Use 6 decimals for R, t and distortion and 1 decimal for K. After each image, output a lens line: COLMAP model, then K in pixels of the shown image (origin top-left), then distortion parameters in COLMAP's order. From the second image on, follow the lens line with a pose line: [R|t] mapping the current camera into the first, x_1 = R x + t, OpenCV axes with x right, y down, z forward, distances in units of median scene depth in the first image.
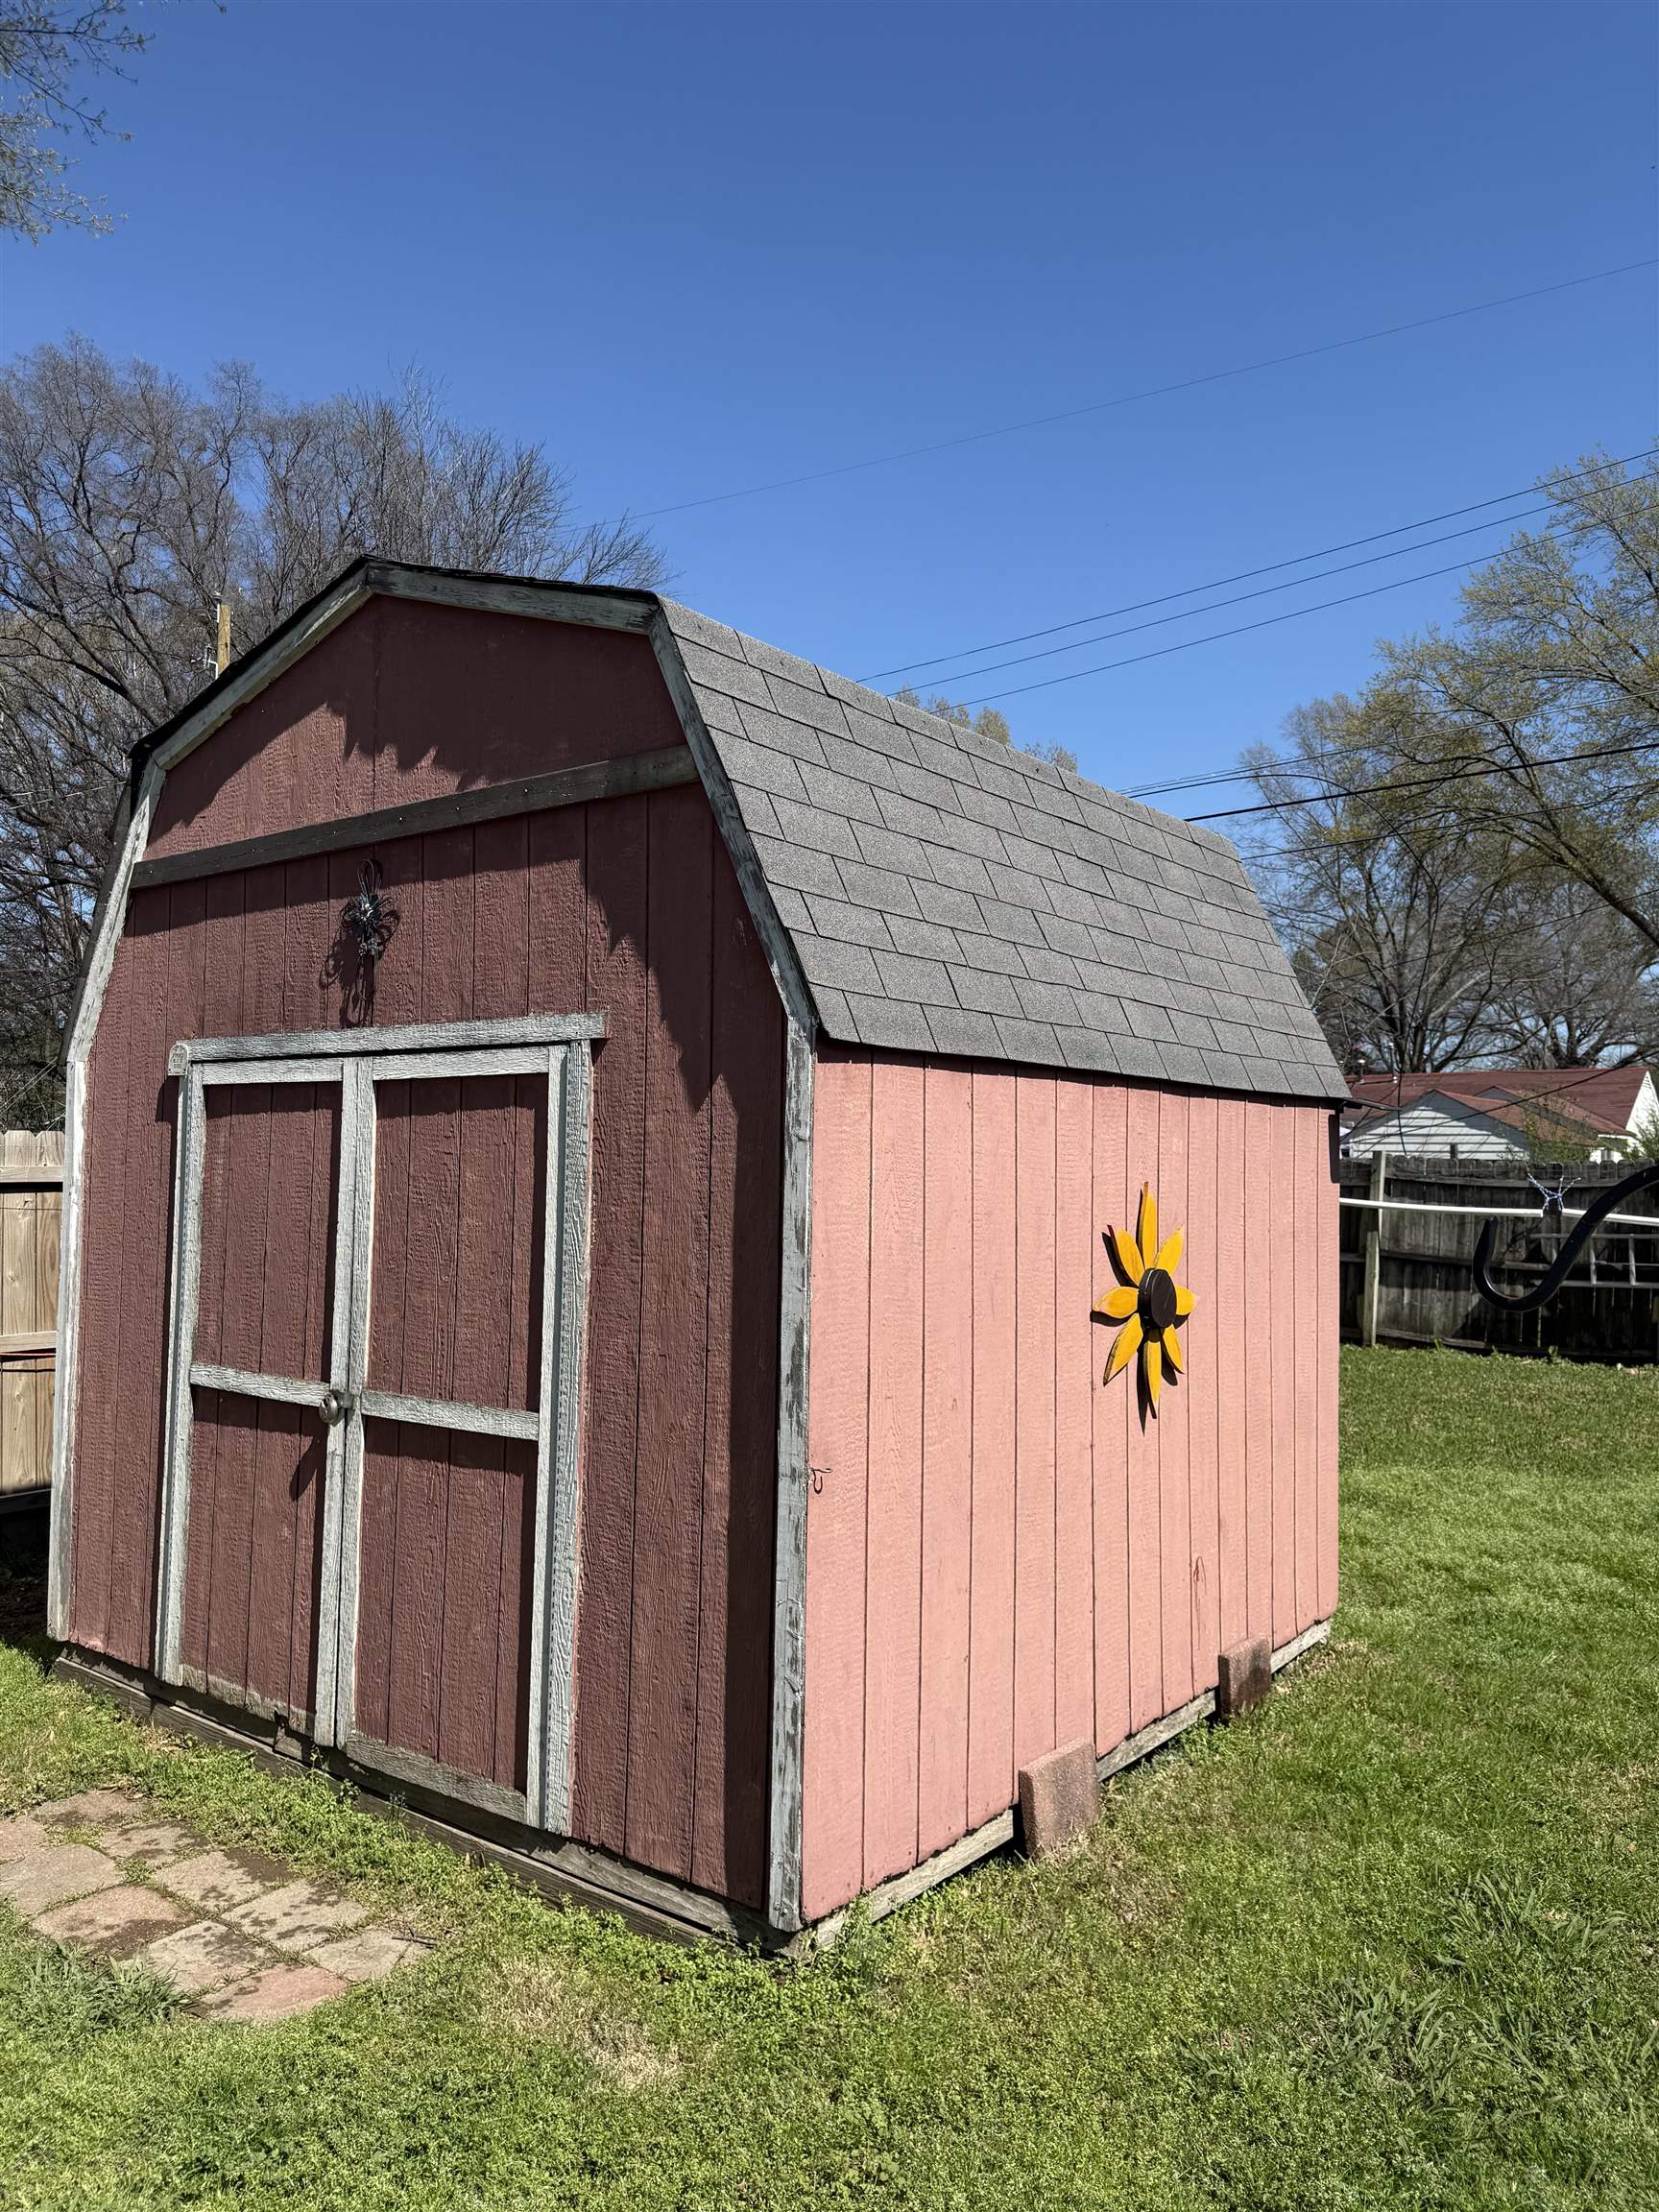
lens RADIAL K [[1528.0, 0, 825.8], [0, 1528.0, 1107.6], [0, 0, 1]] dist [0.154899, -0.250266]
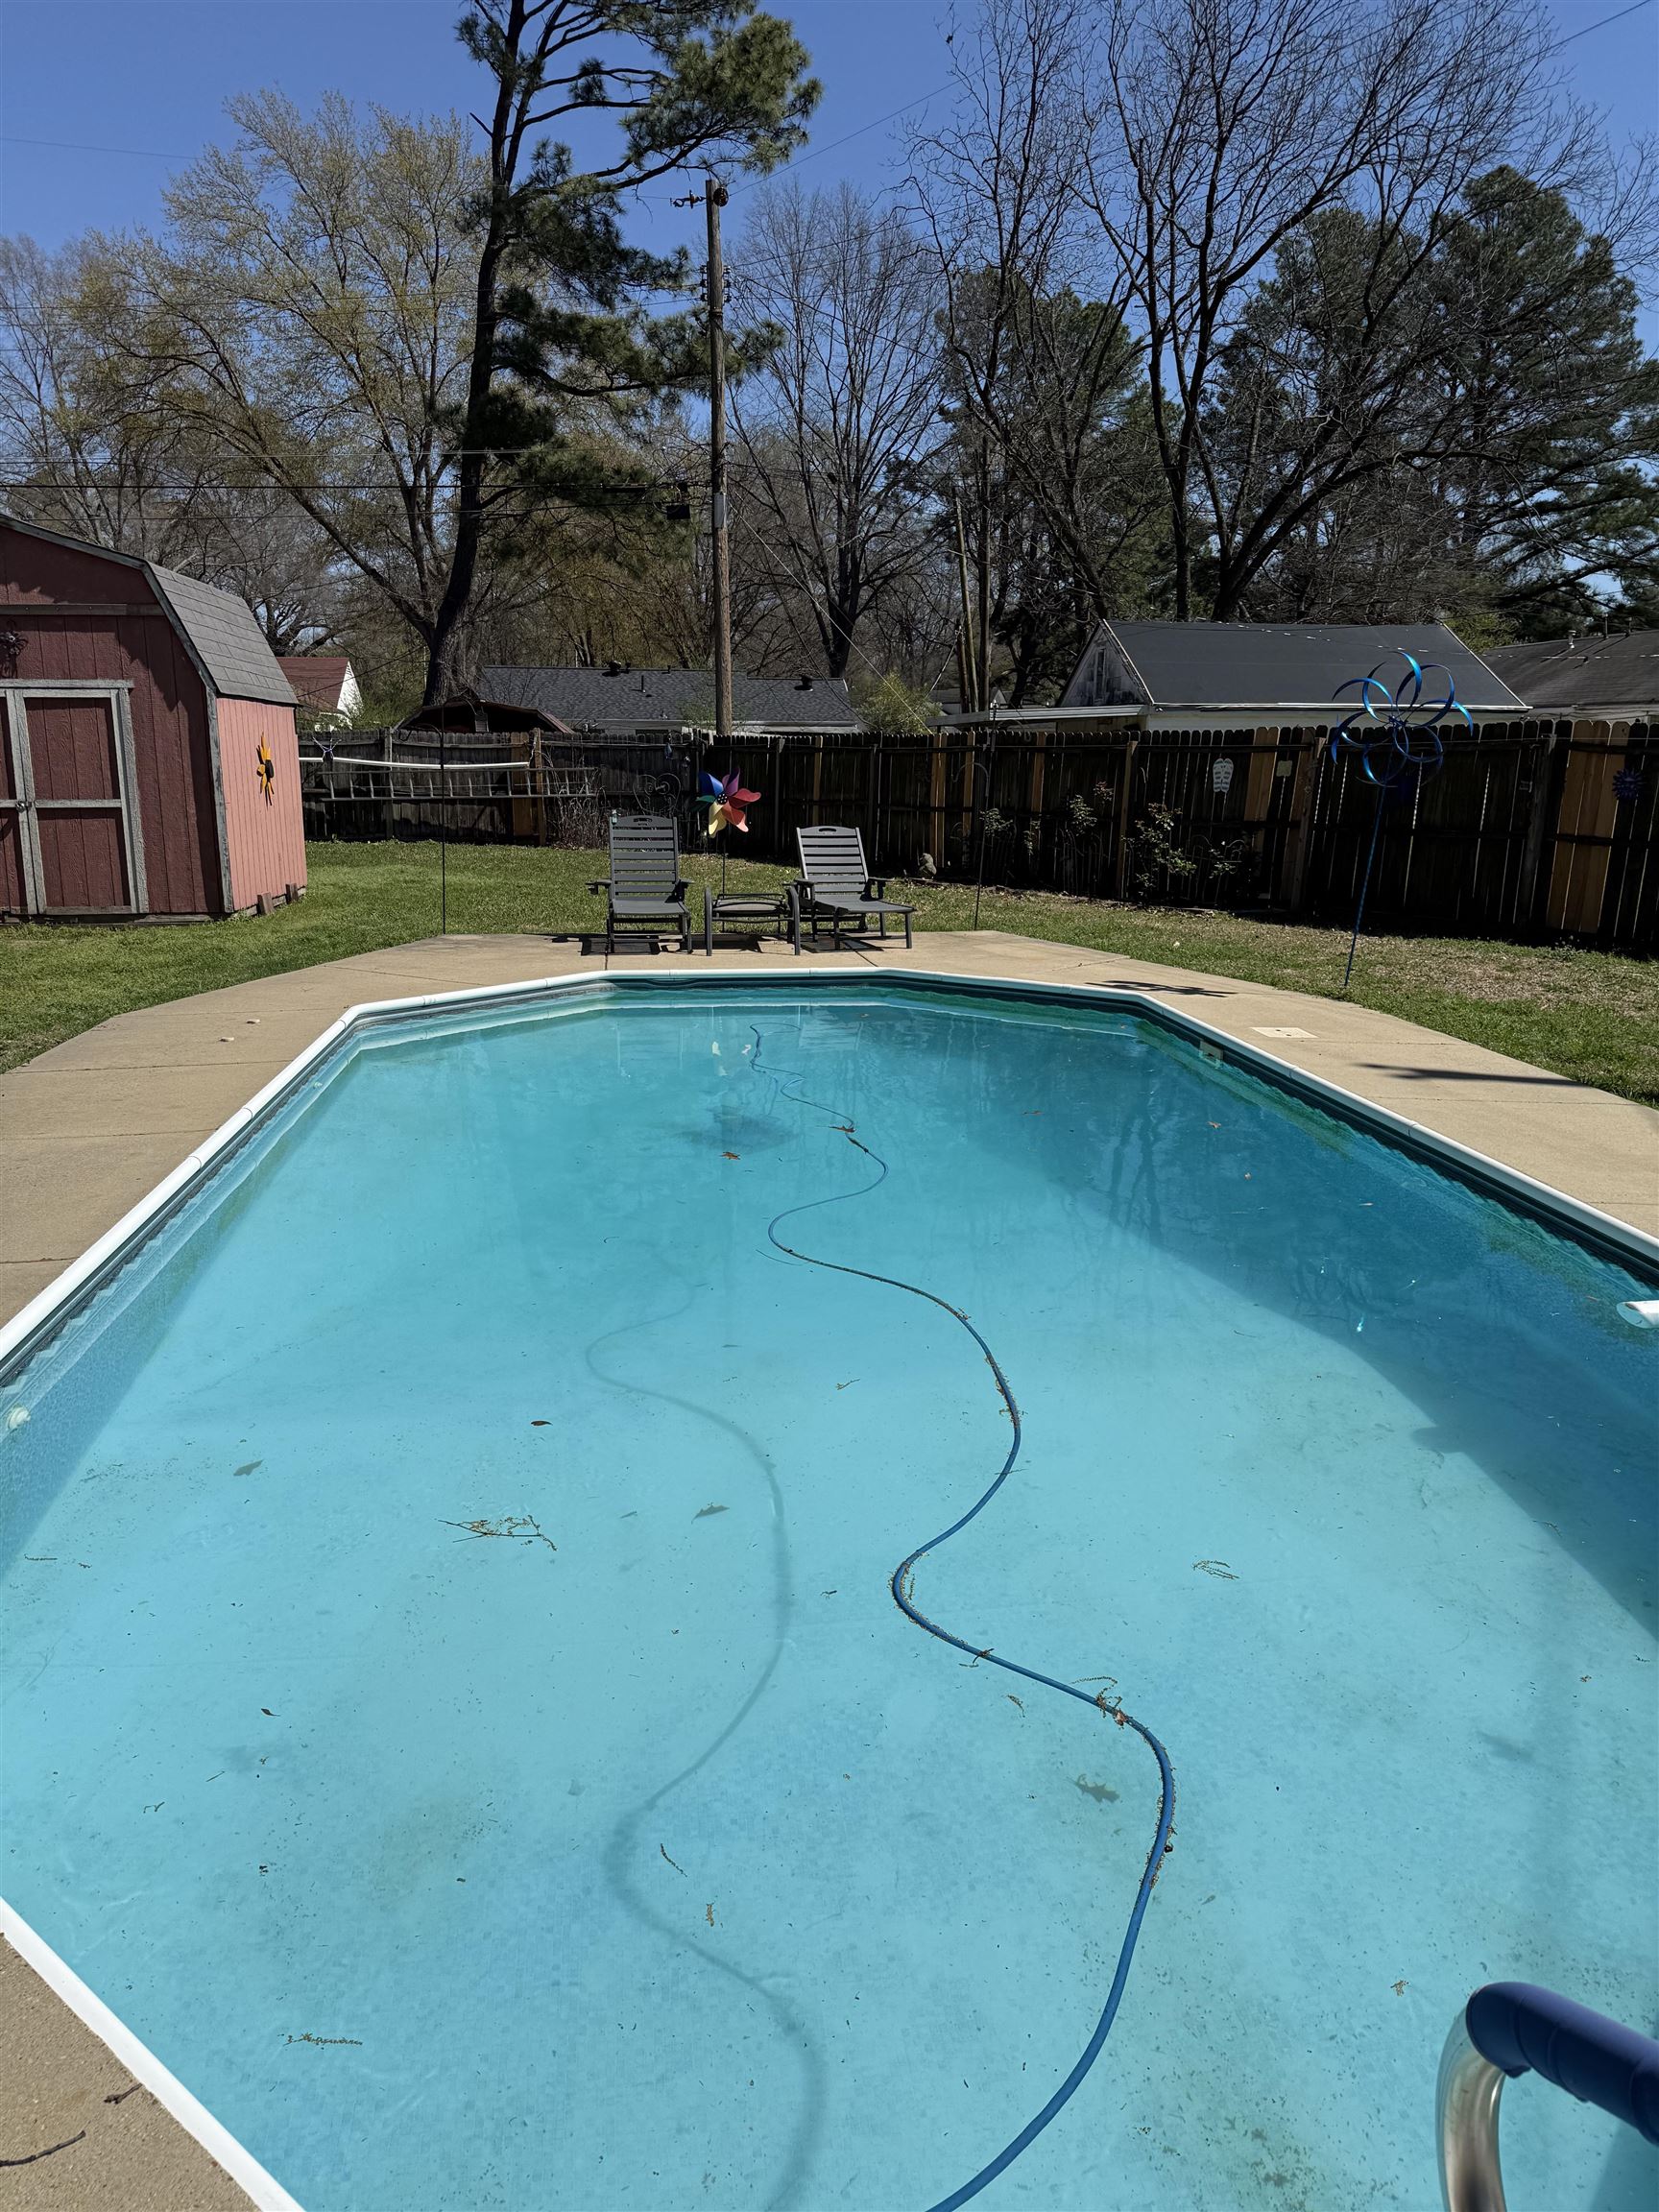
lens RADIAL K [[1542.6, 0, 807.0], [0, 1542.6, 1110.3], [0, 0, 1]] dist [0.074440, -0.101741]
pose [[0.718245, -0.167000, 0.675452, -1.411195], [-0.018994, 0.965702, 0.258959, -0.058724], [-0.695531, -0.198826, 0.690438, -2.380050]]
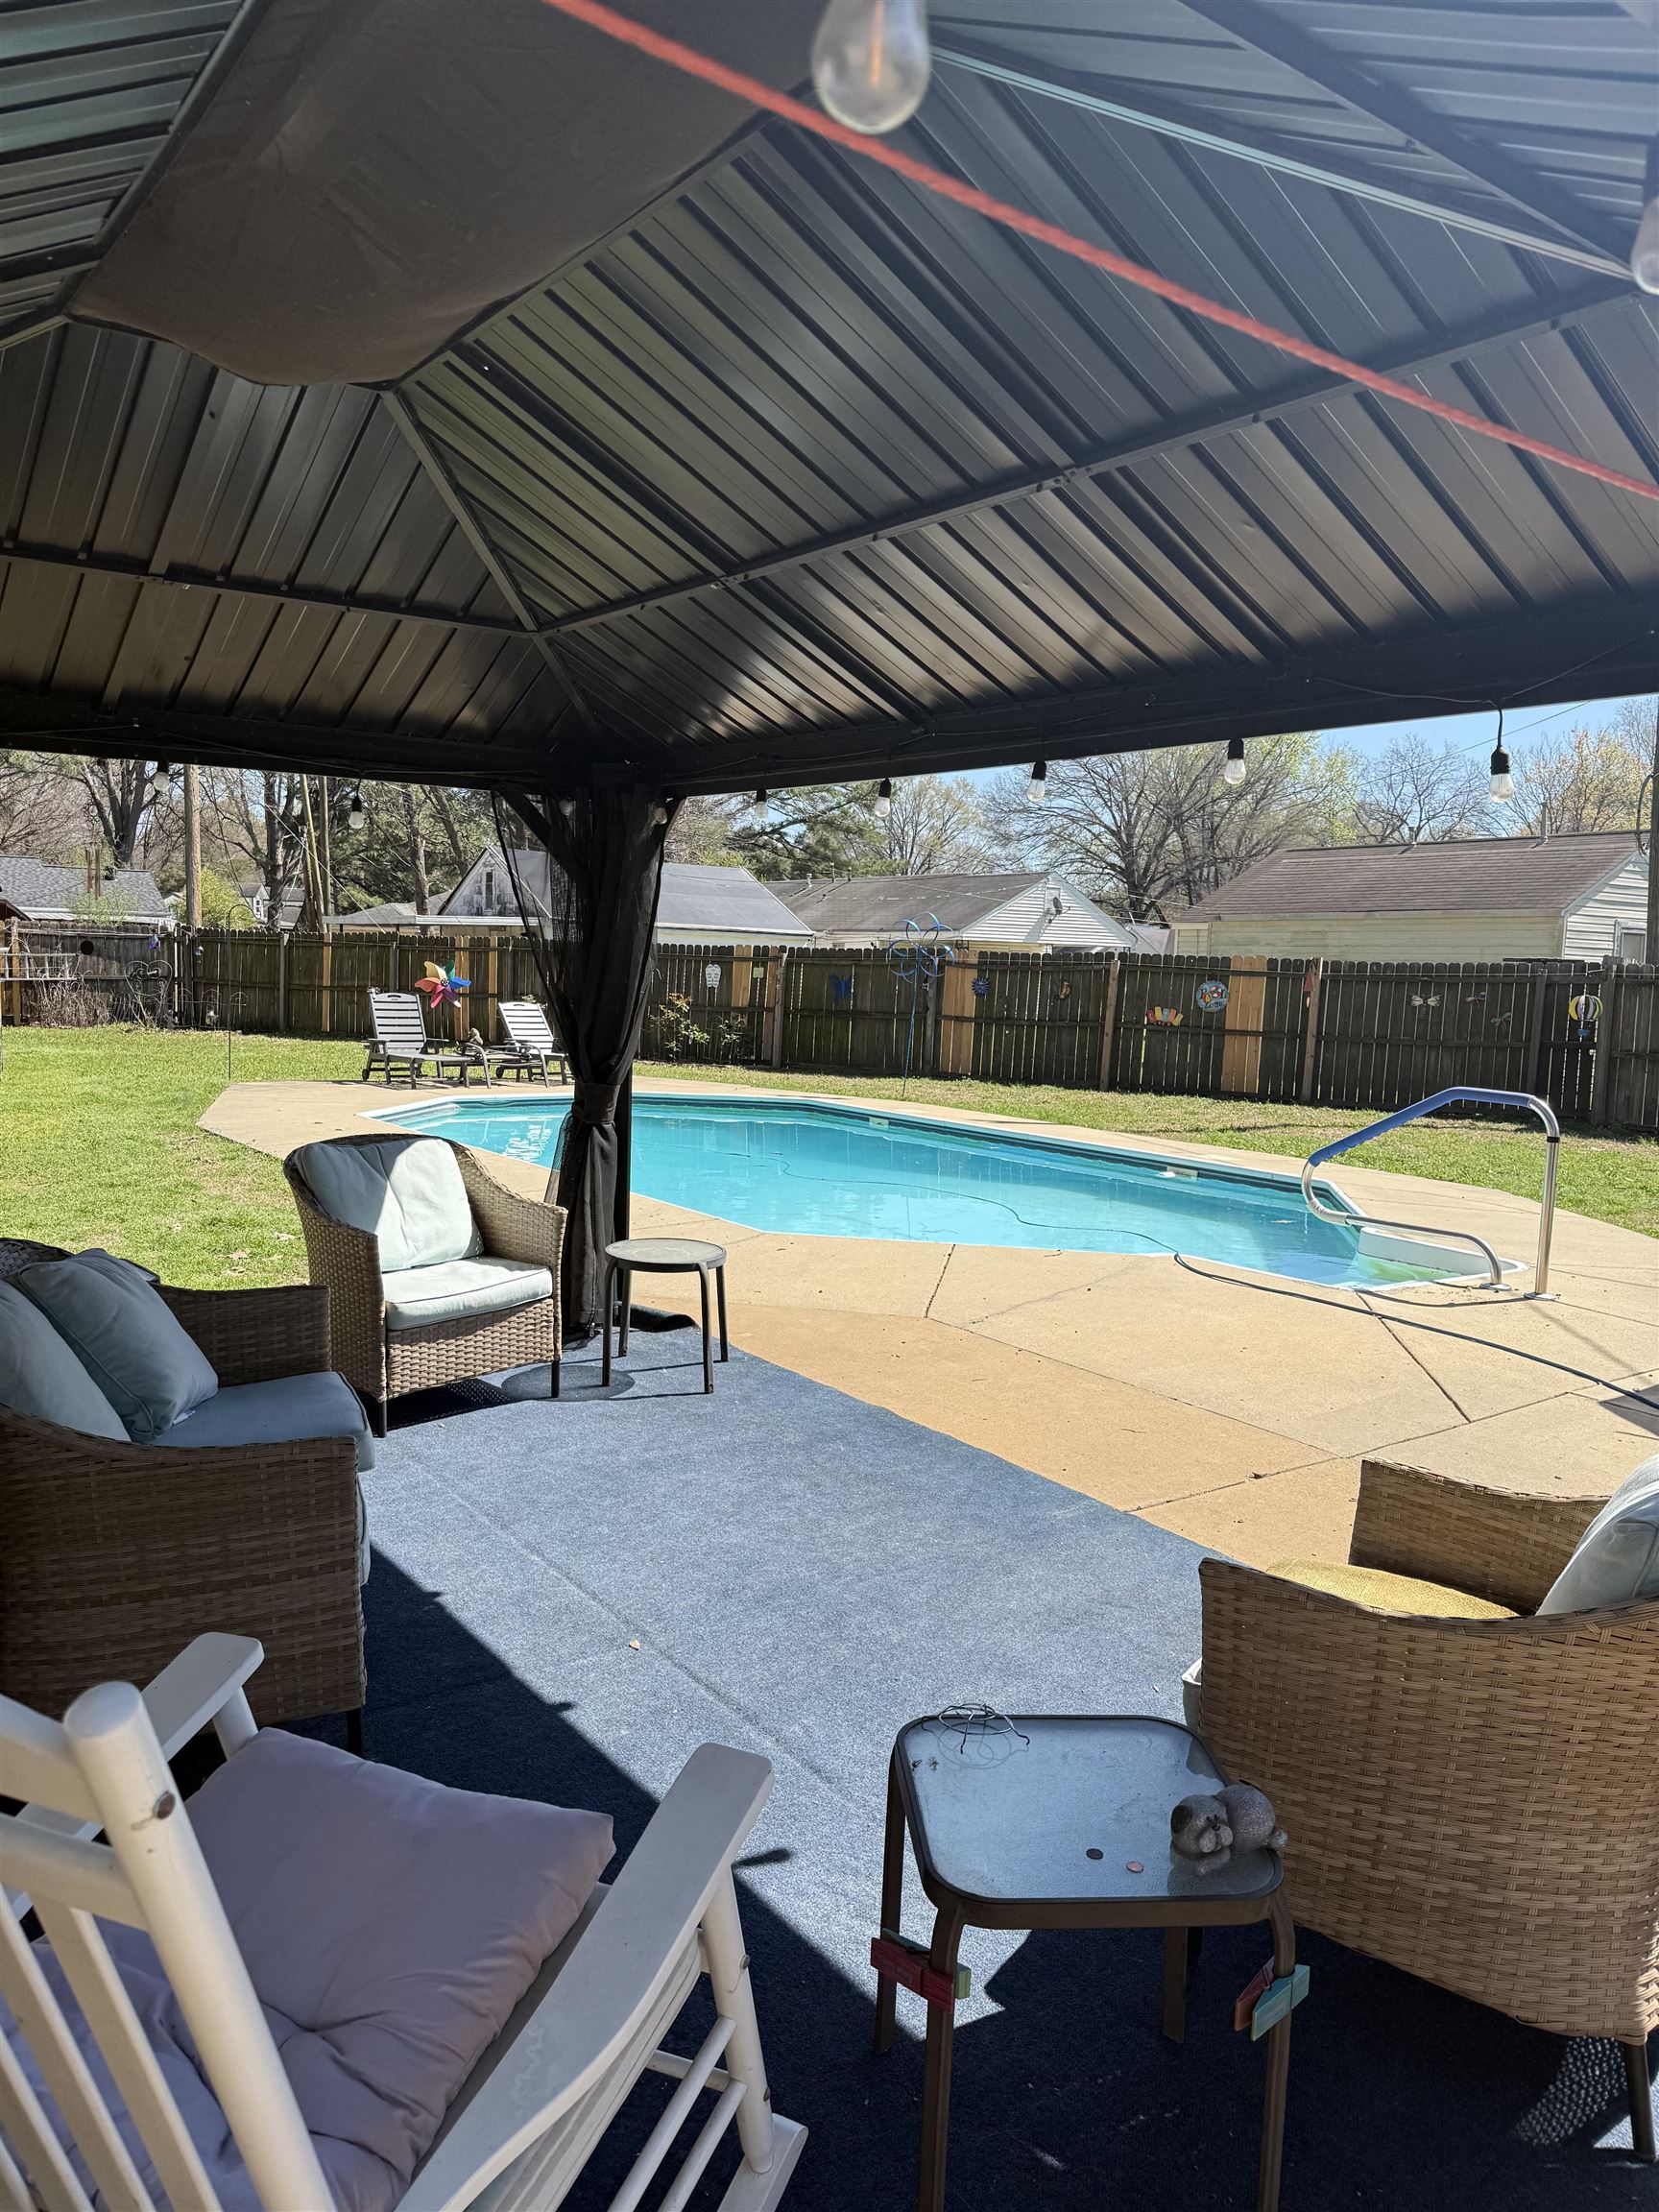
lens RADIAL K [[1528.0, 0, 825.8], [0, 1528.0, 1107.6], [0, 0, 1]] dist [0.154899, -0.250266]
pose [[0.294832, -0.093036, 0.951009, -3.097547], [-0.058622, 0.991613, 0.115182, -0.069533], [-0.953749, -0.089710, 0.286905, -2.269286]]
